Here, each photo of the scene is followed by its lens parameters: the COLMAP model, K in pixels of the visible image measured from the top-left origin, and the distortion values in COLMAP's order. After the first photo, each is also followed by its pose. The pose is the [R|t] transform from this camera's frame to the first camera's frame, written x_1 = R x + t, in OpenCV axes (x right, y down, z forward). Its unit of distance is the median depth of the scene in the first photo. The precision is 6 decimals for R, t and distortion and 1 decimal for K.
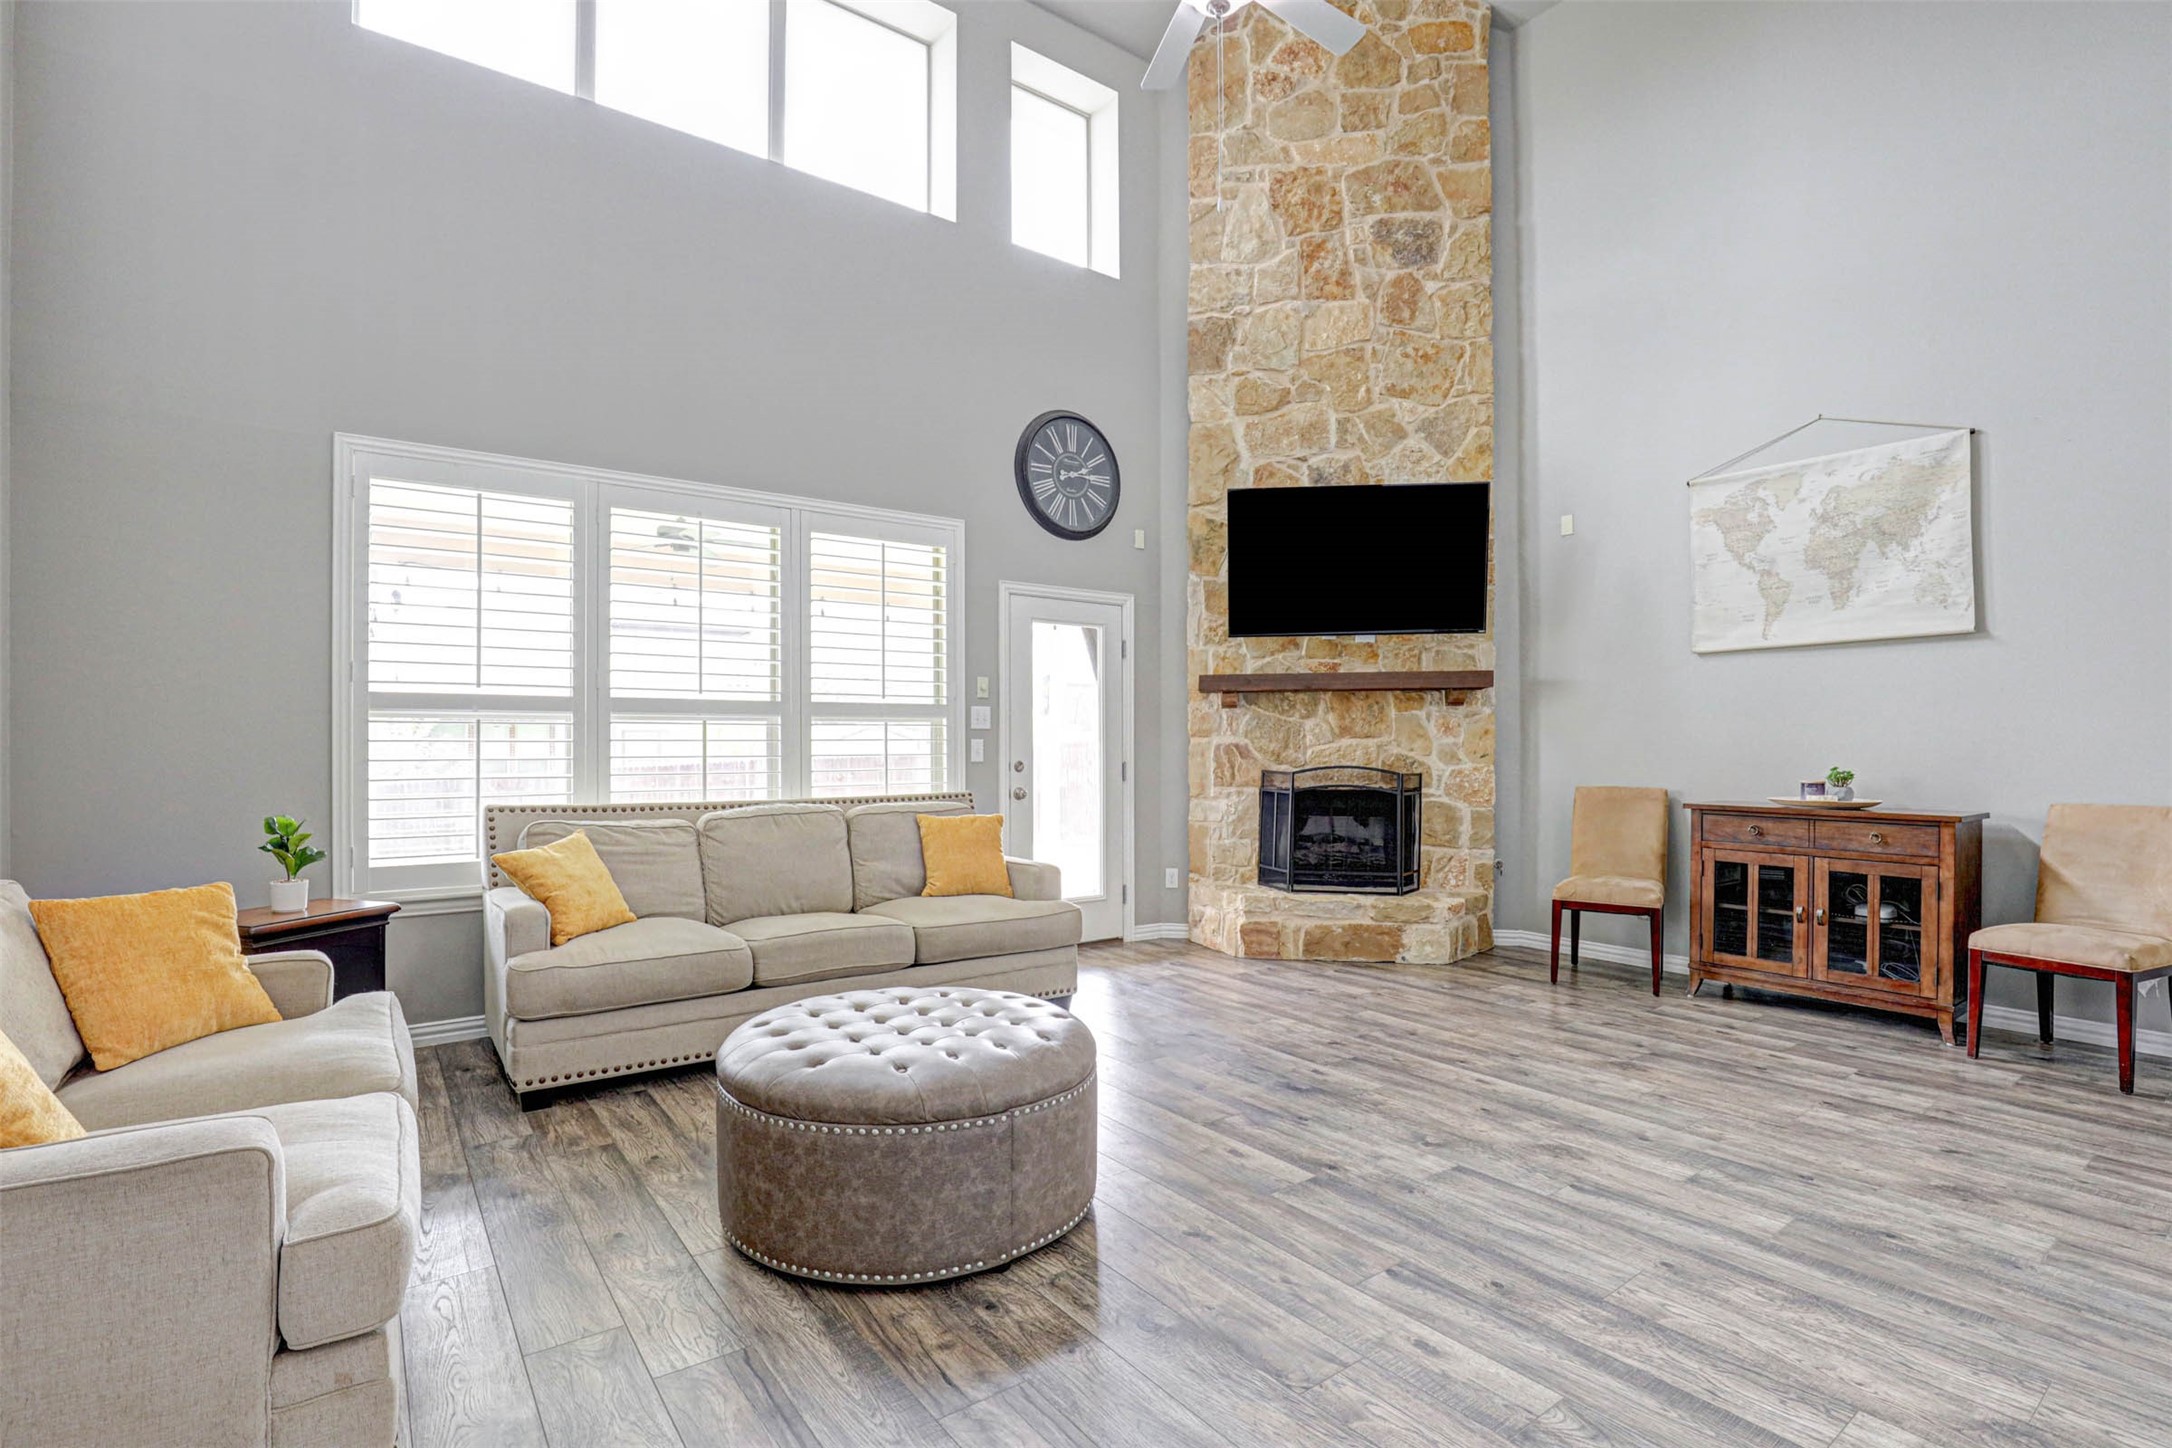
lens RADIAL K [[1006.8, 0, 1085.8], [0, 1006.8, 738.6], [0, 0, 1]] dist [-0.034298, 0.000339]
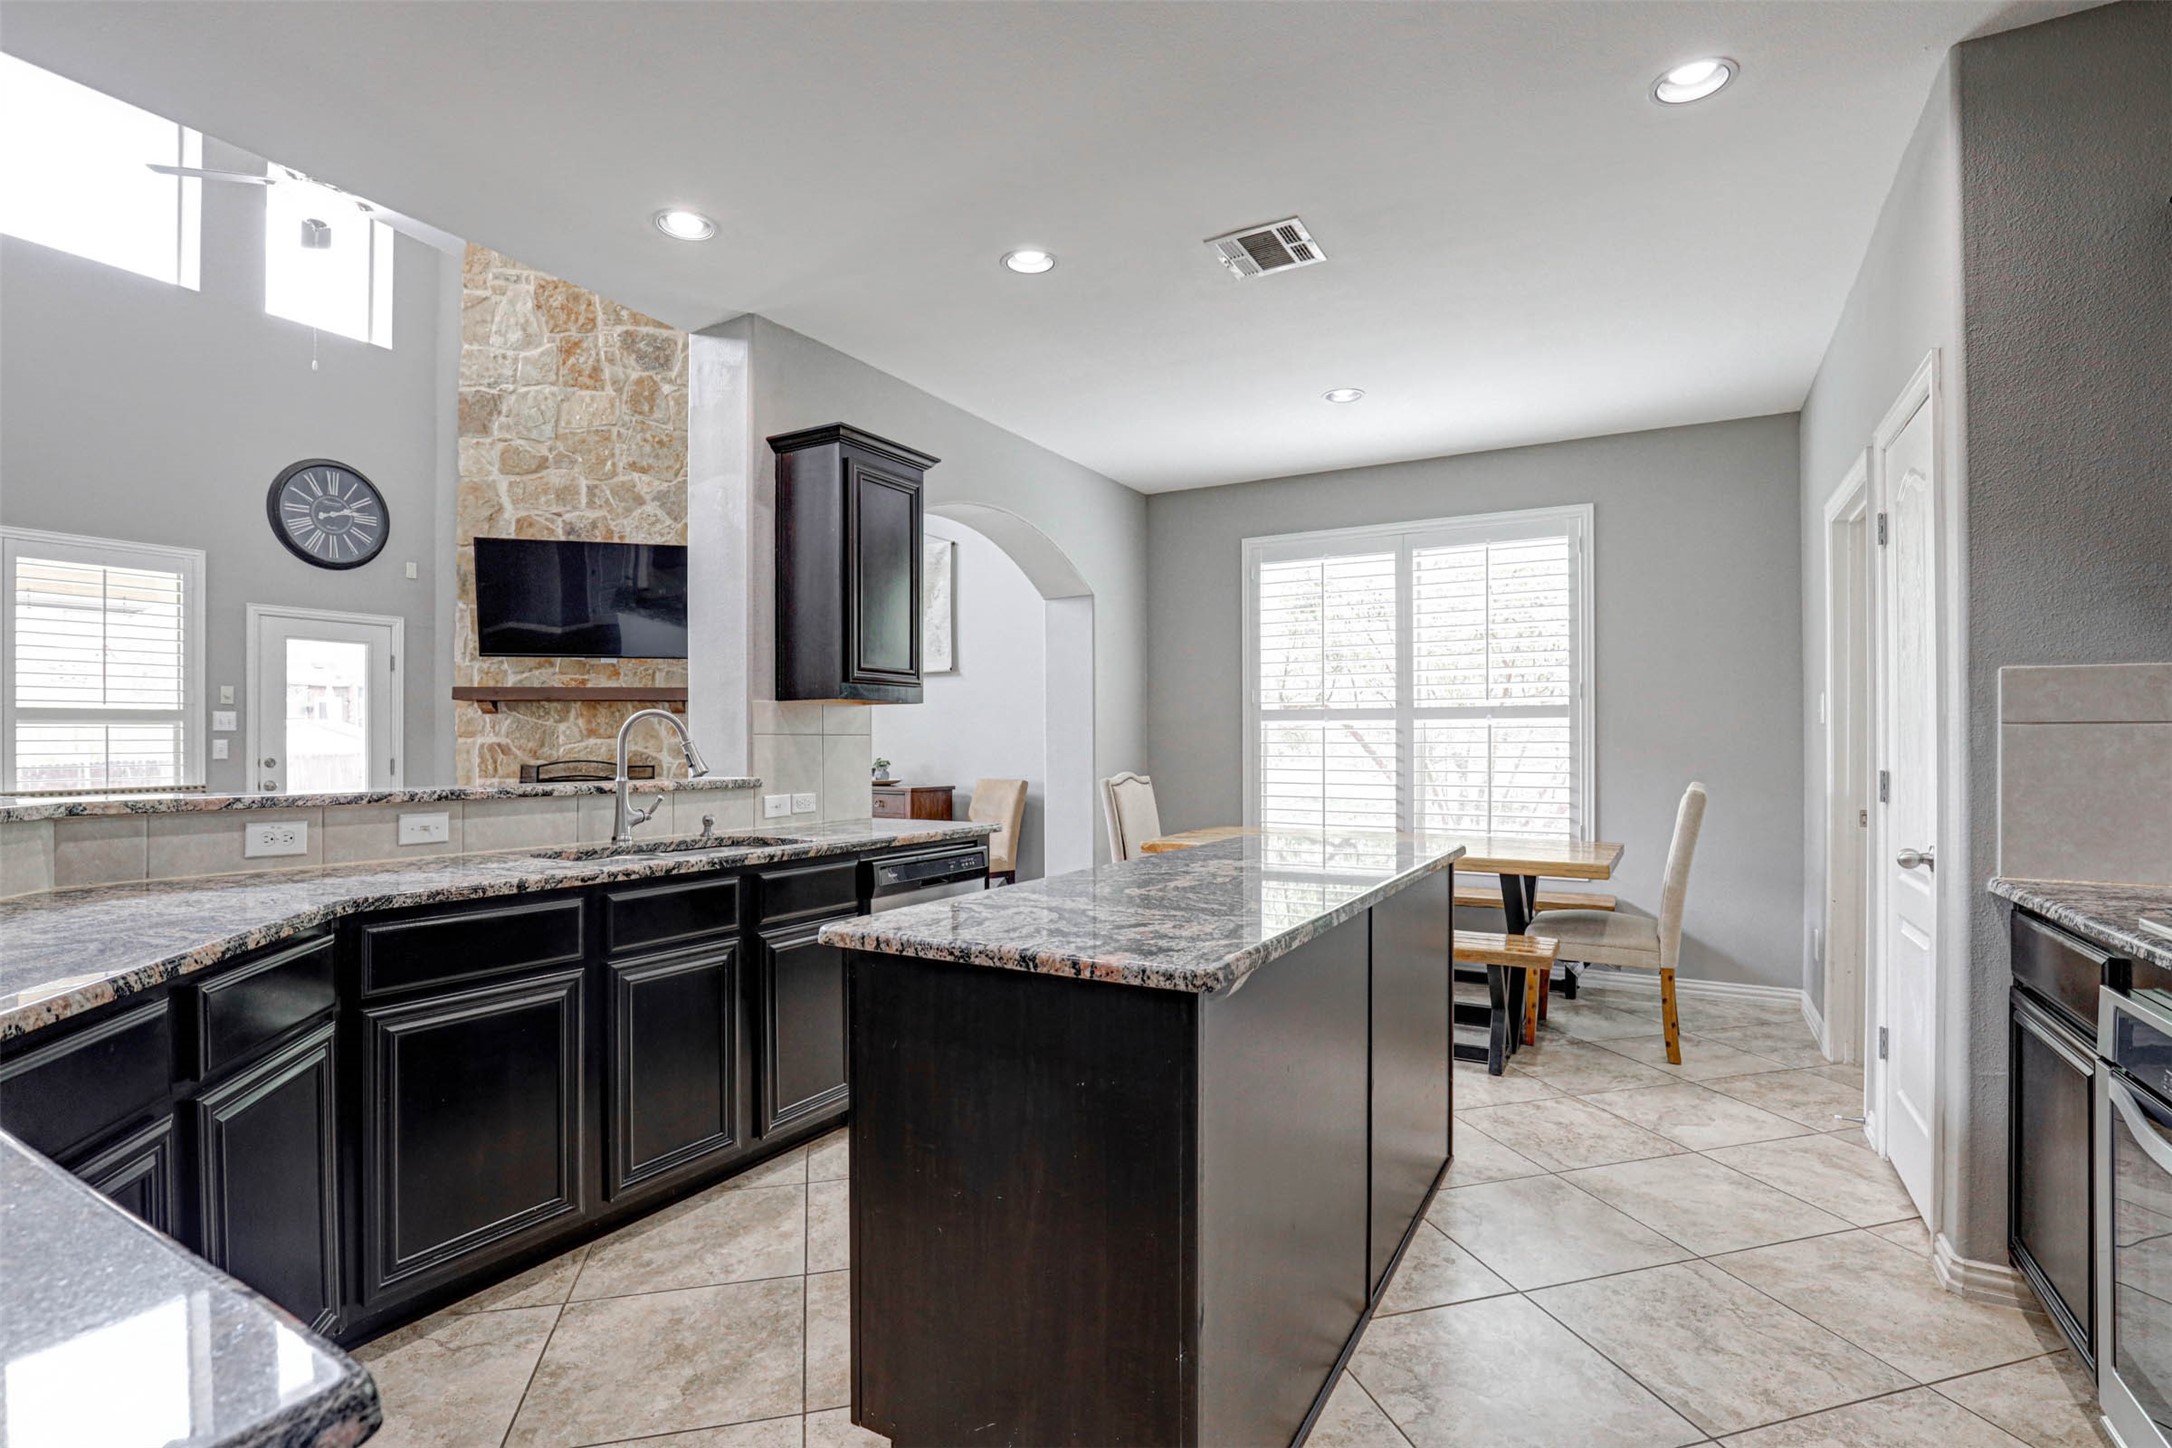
lens RADIAL K [[1006.8, 0, 1085.8], [0, 1006.8, 738.6], [0, 0, 1]] dist [-0.034298, 0.000339]
pose [[0.916702, -0.000666, 0.399570, 0.331753], [-0.000017, 0.999999, 0.001706, -0.002342], [-0.399571, -0.001570, 0.916701, -0.407128]]
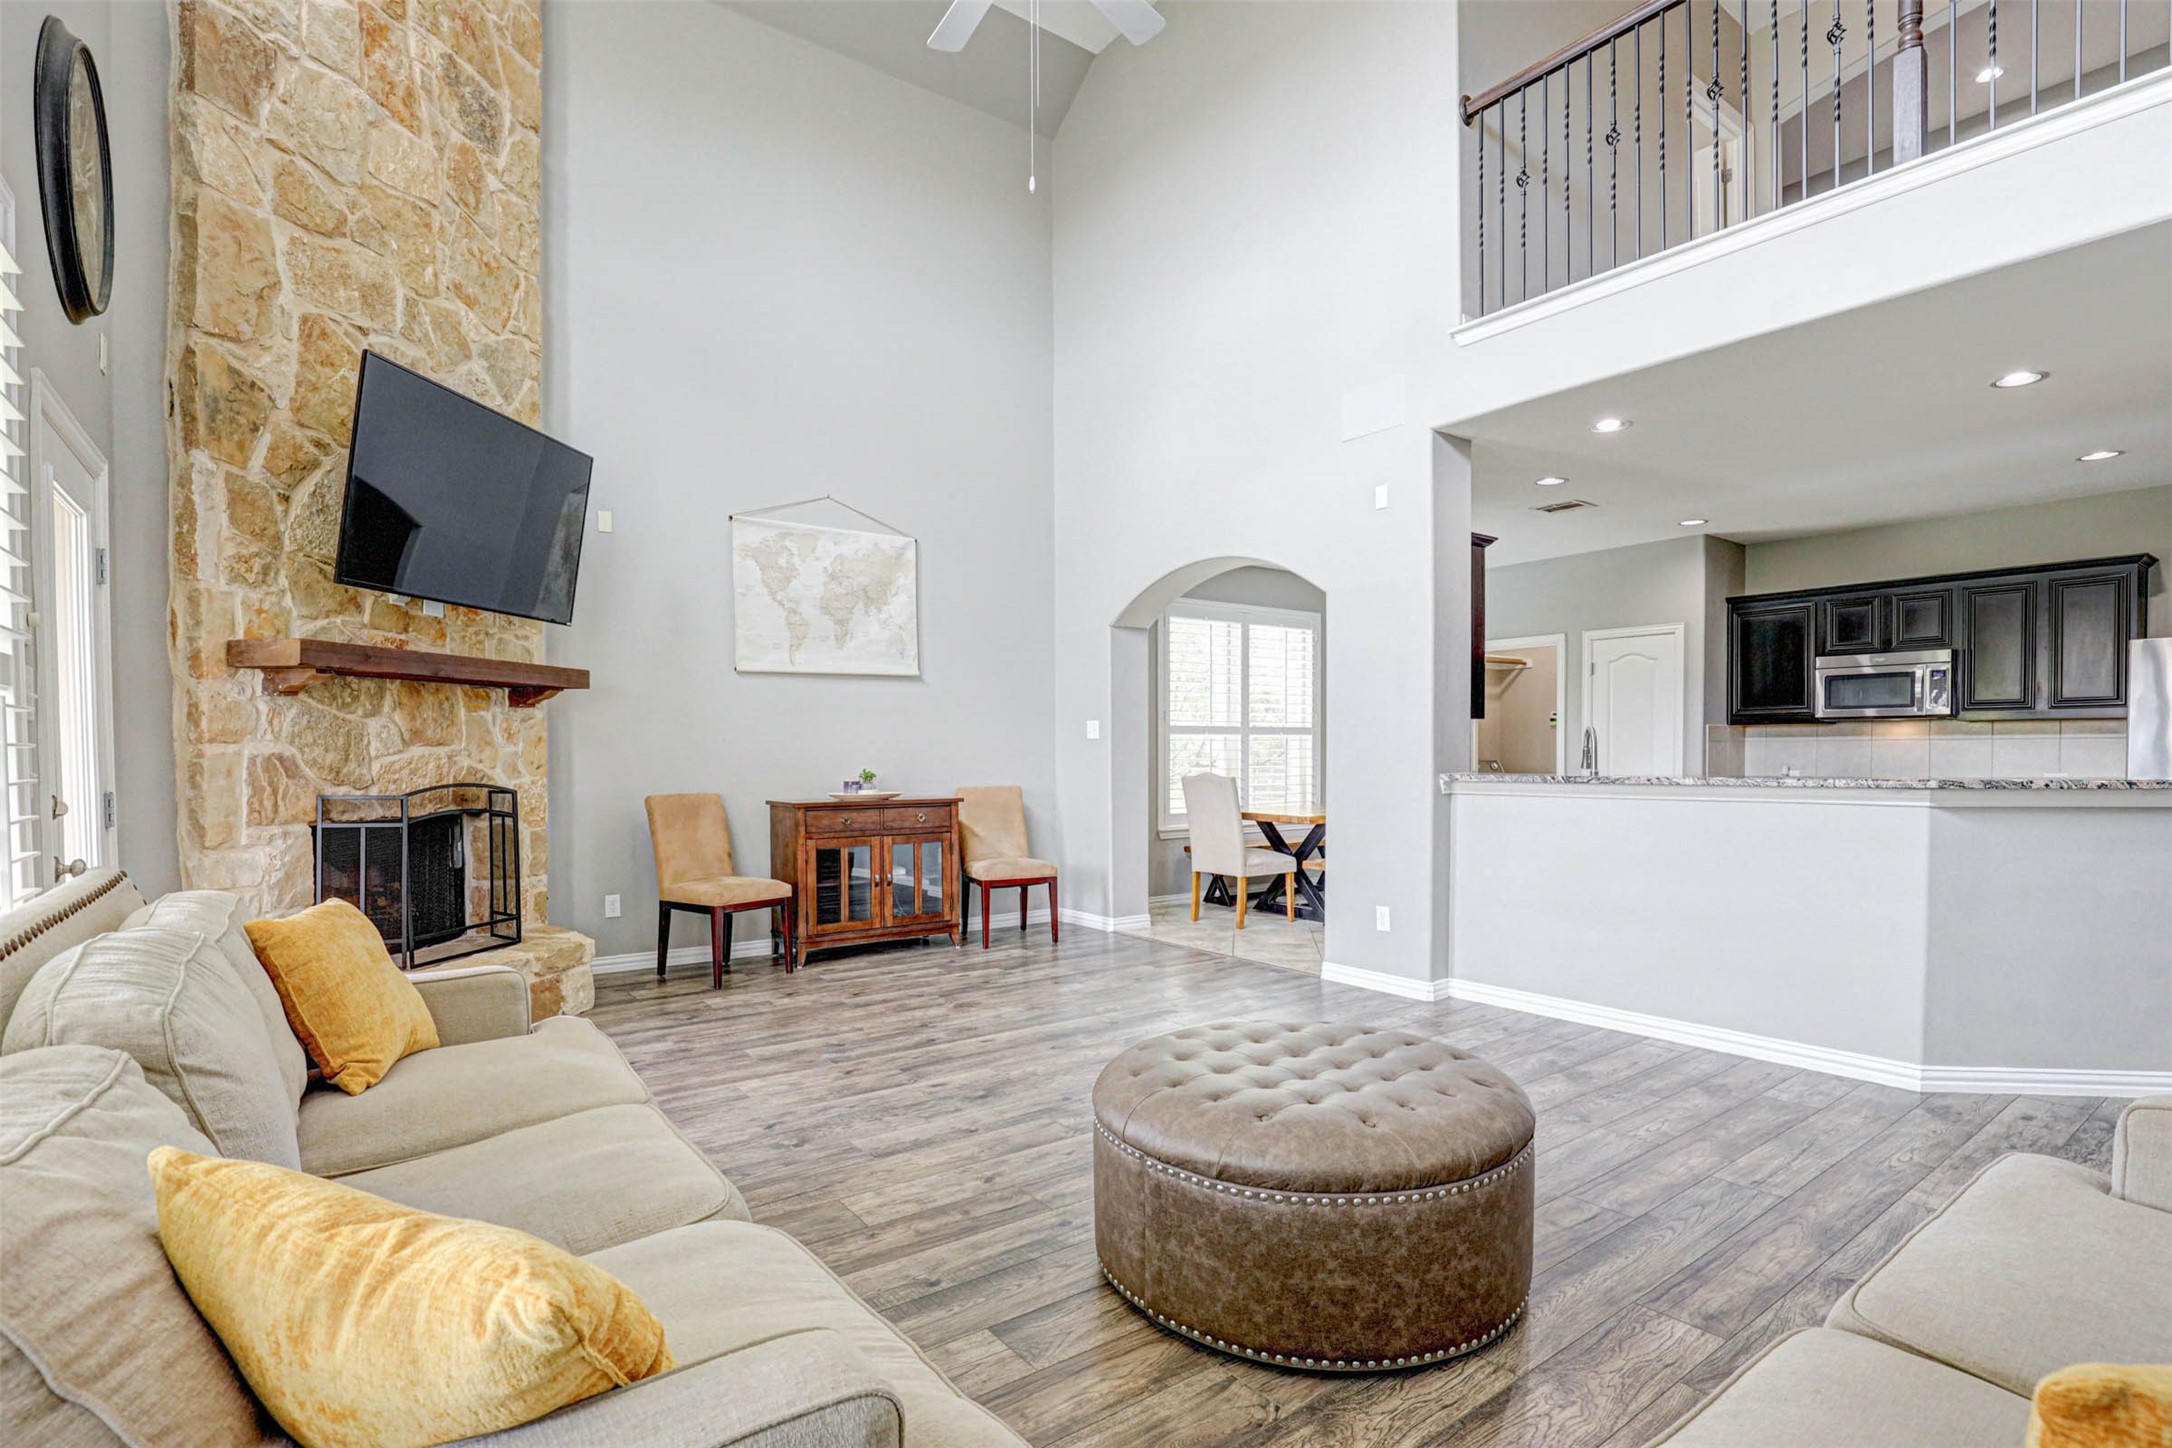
lens RADIAL K [[1039.1, 0, 1067.4], [0, 1039.1, 759.7], [0, 0, 1]] dist [-0.014824, 0.000395]
pose [[0.017960, -0.008554, 0.999802, -0.481064], [0.002606, 0.999960, 0.008509, 0.004421], [-0.999835, 0.002453, 0.017982, 0.529466]]
